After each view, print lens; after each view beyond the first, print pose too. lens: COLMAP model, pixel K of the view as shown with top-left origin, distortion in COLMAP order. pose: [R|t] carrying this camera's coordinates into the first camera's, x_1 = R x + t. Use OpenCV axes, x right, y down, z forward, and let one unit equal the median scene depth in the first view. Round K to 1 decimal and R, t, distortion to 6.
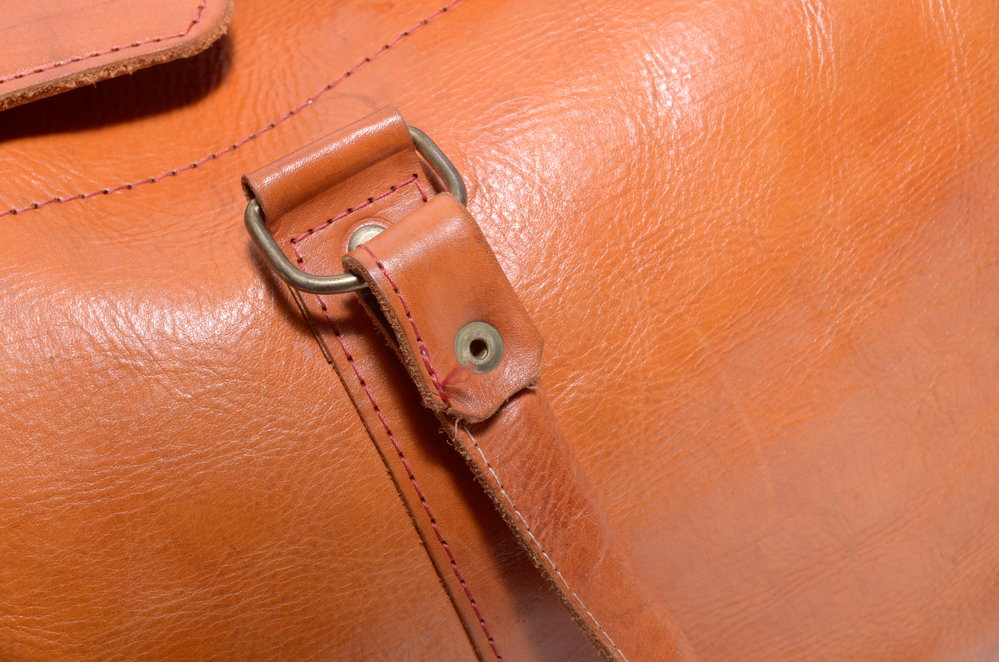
lens RADIAL K [[1878.7, 0, 499.5], [0, 1878.7, 331.0], [0, 0, 1]] dist [-0.014591, -0.004515]
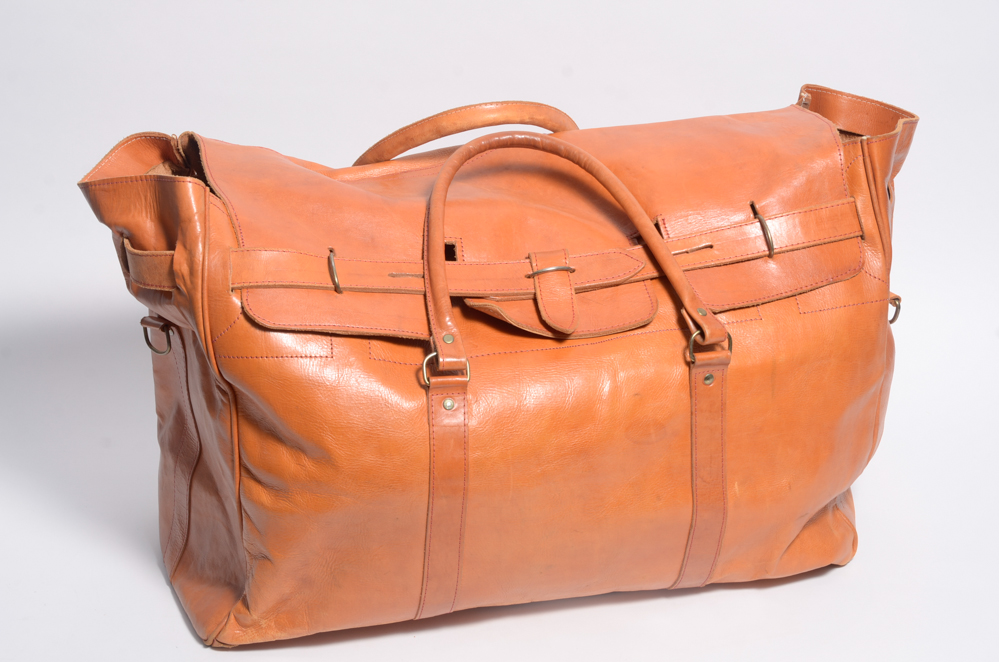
lens RADIAL K [[1893.2, 0, 523.7], [0, 1893.2, 332.2], [0, 0, 1]] dist [0.087032, 0.335451]
pose [[0.900695, 0.432471, 0.041450, -0.165223], [-0.431648, 0.901621, -0.027541, -0.148085], [-0.049283, 0.006914, 0.998761, -3.337576]]
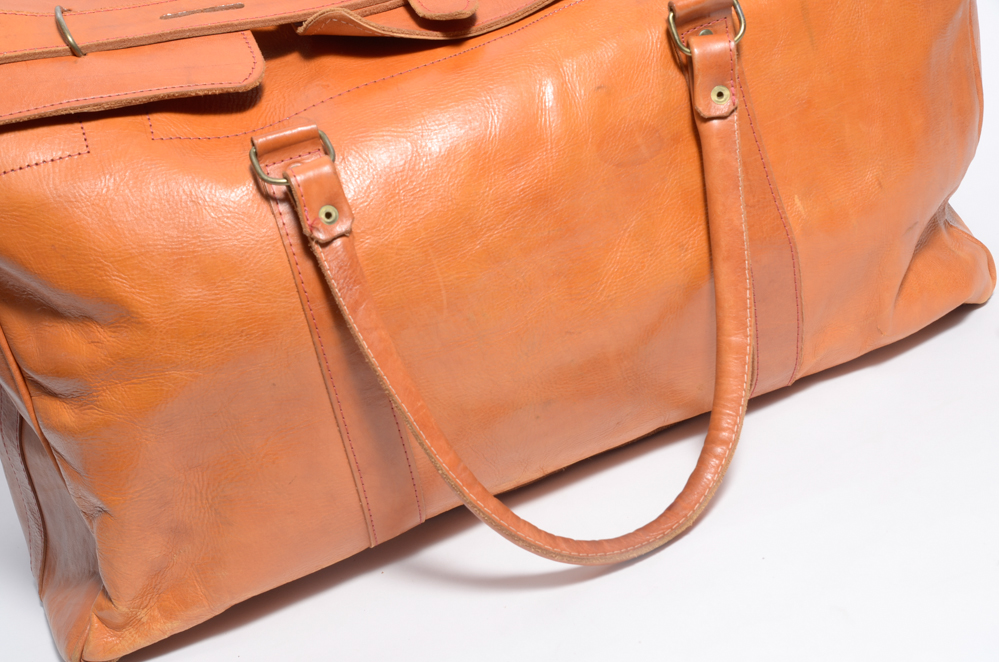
lens RADIAL K [[1472.4, 0, 499.5], [0, 1472.4, 331.0], [0, 0, 1]] dist [0.033791, -0.029609]
pose [[0.986575, 0.161442, -0.024638, 0.291073], [-0.162557, 0.985261, -0.053259, 0.230924], [0.015676, 0.056549, 0.998277, -1.000448]]
